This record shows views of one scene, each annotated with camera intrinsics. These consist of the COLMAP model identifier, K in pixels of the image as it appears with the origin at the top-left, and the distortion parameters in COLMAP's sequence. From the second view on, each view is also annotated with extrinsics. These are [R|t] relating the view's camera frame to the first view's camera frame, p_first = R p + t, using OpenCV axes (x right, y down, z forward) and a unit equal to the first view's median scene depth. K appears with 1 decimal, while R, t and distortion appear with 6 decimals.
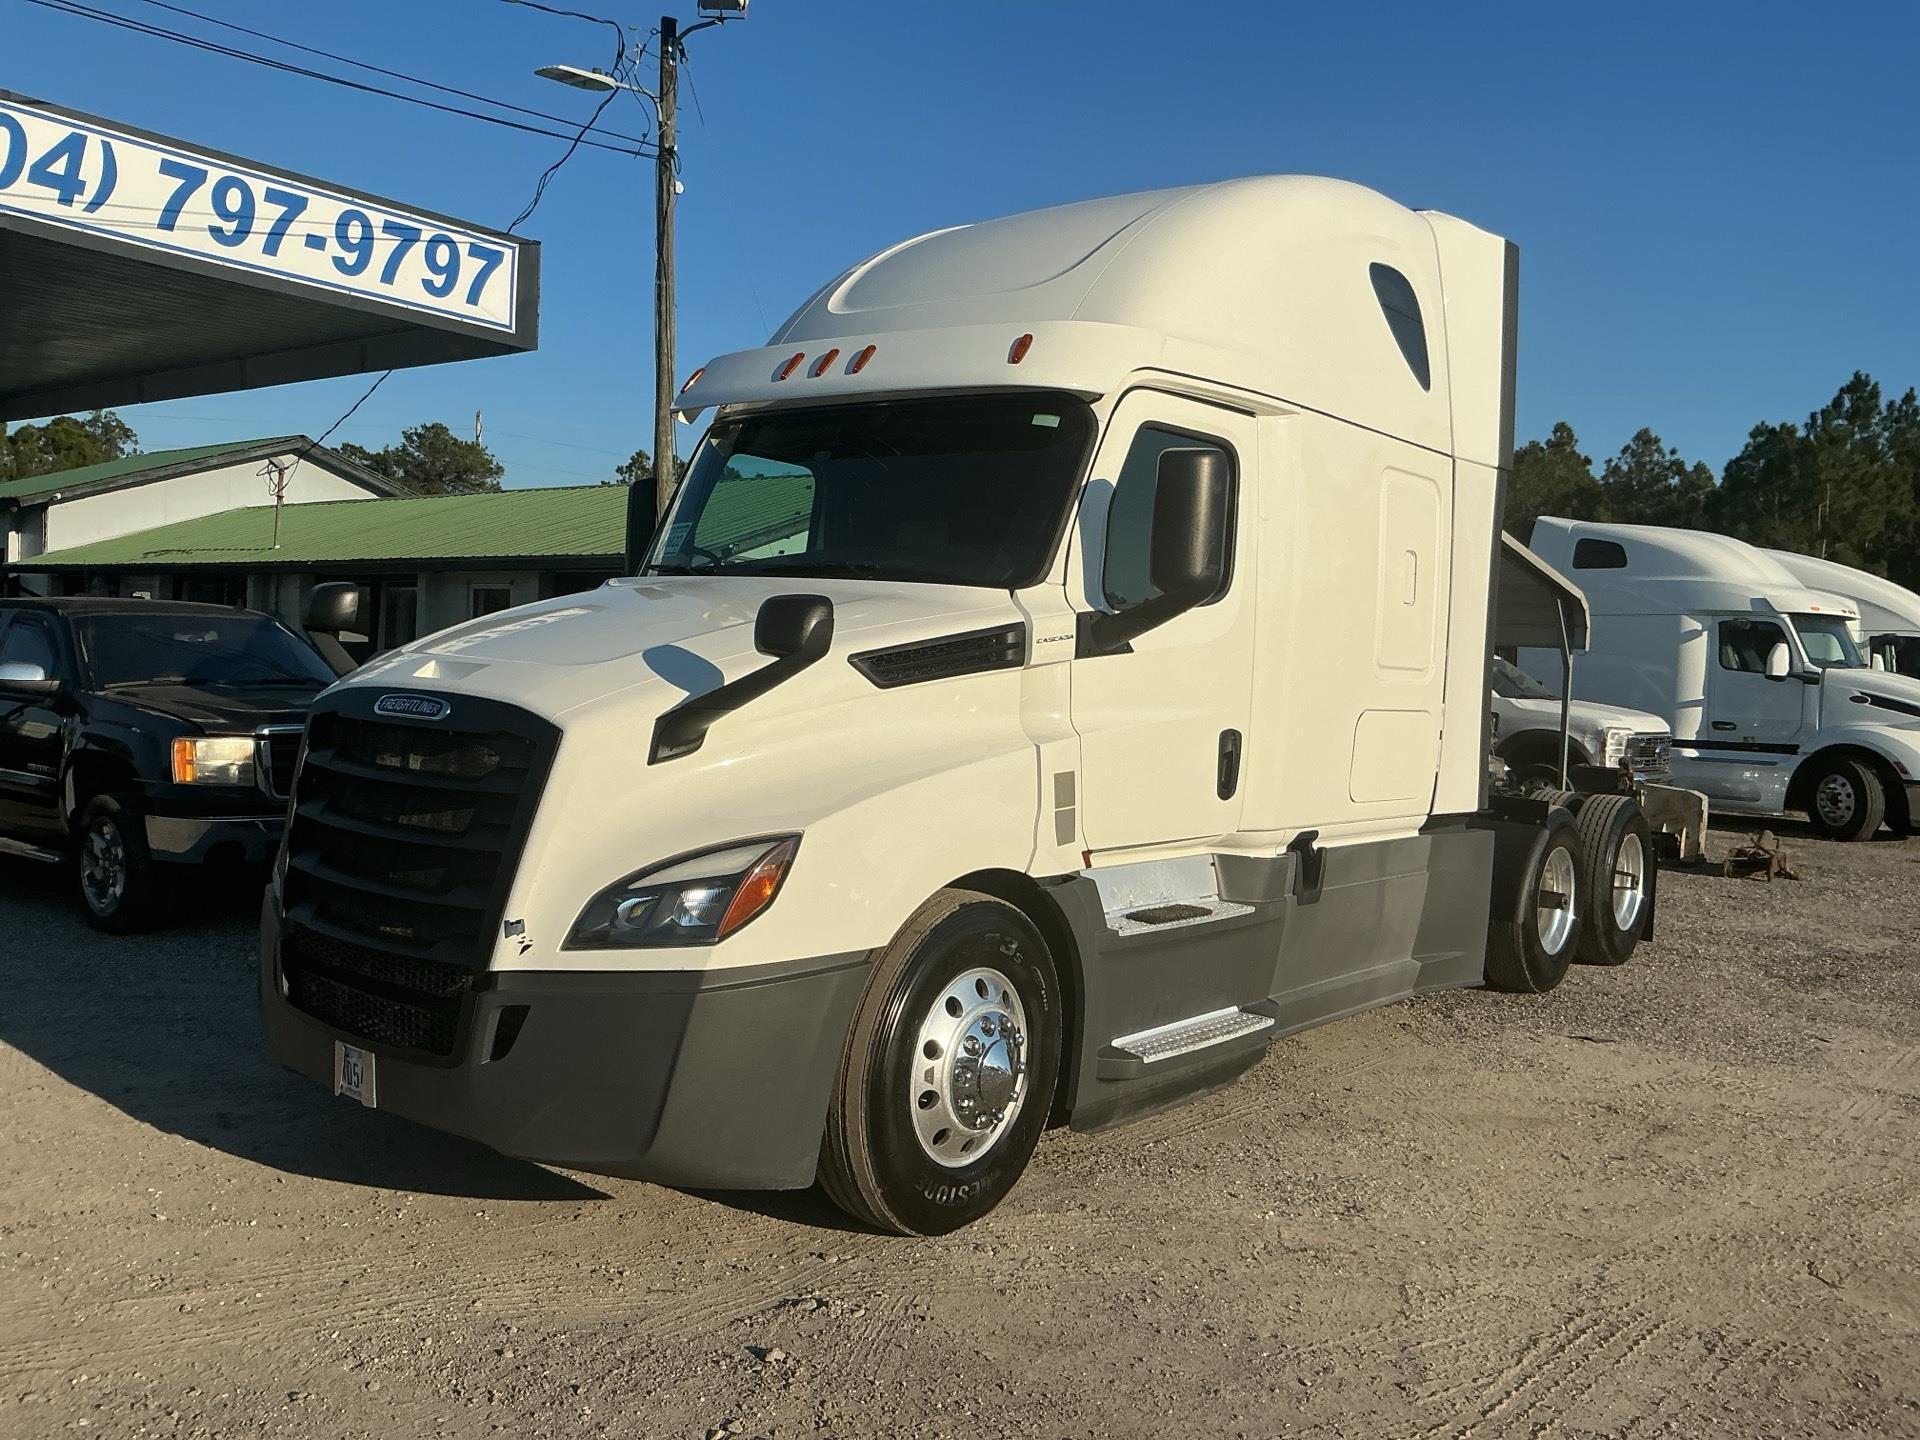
lens RADIAL K [[1582.2, 0, 960.7], [0, 1582.2, 729.8], [0, 0, 1]] dist [0.054763, -0.109585]
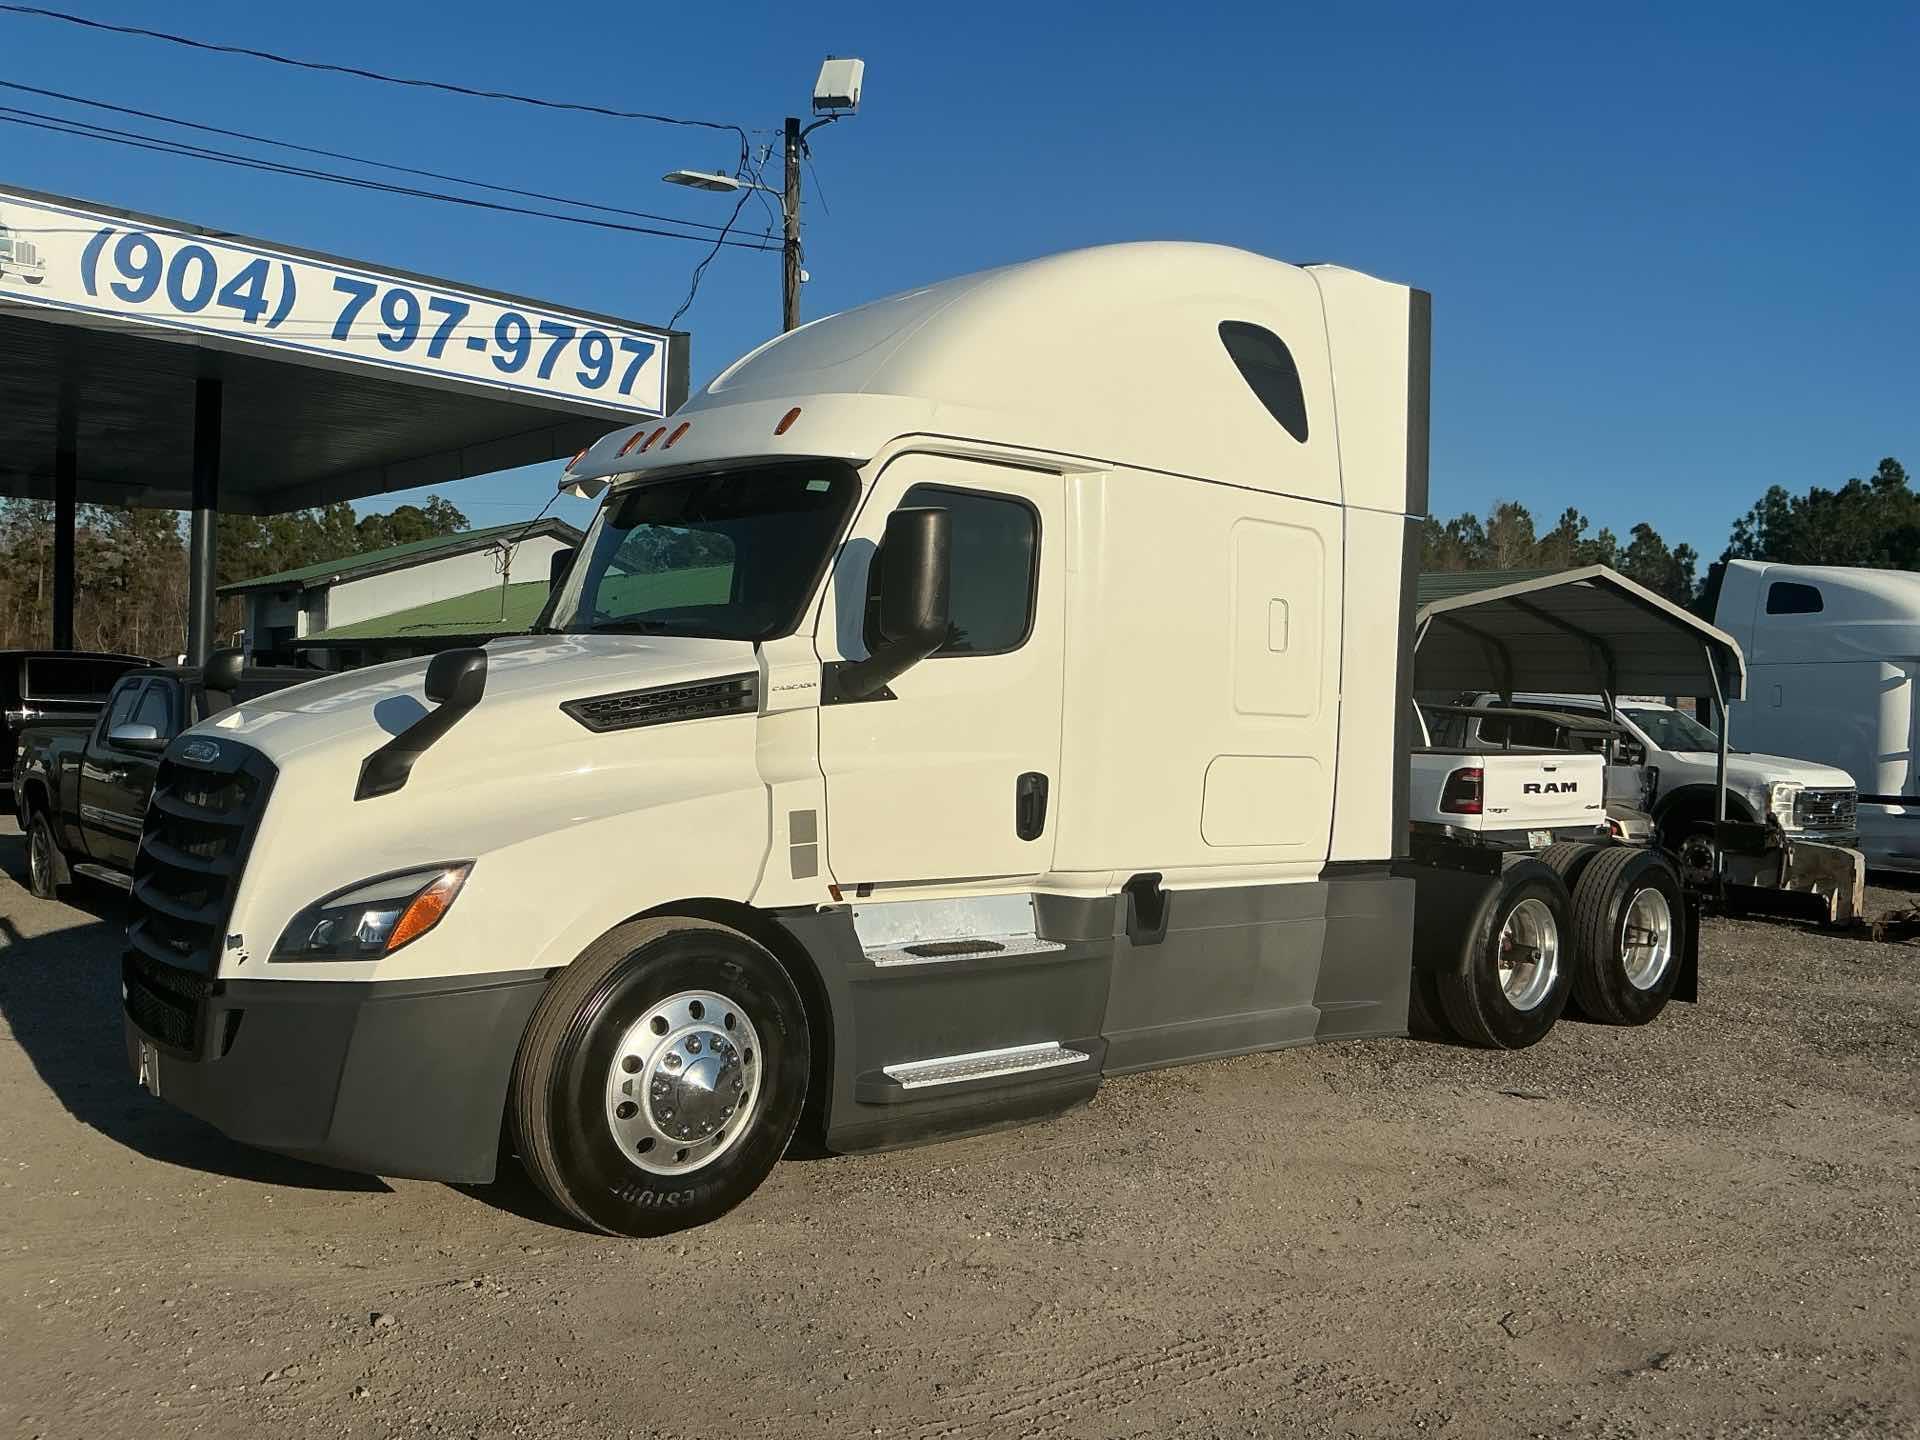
lens RADIAL K [[1582.2, 0, 965.2], [0, 1582.2, 724.5], [0, 0, 1]] dist [0.054763, -0.109585]
pose [[0.983354, -0.008711, -0.181491, 0.326813], [0.001041, 0.999104, -0.042311, 0.012330], [0.181697, 0.041417, 0.982482, -0.033977]]
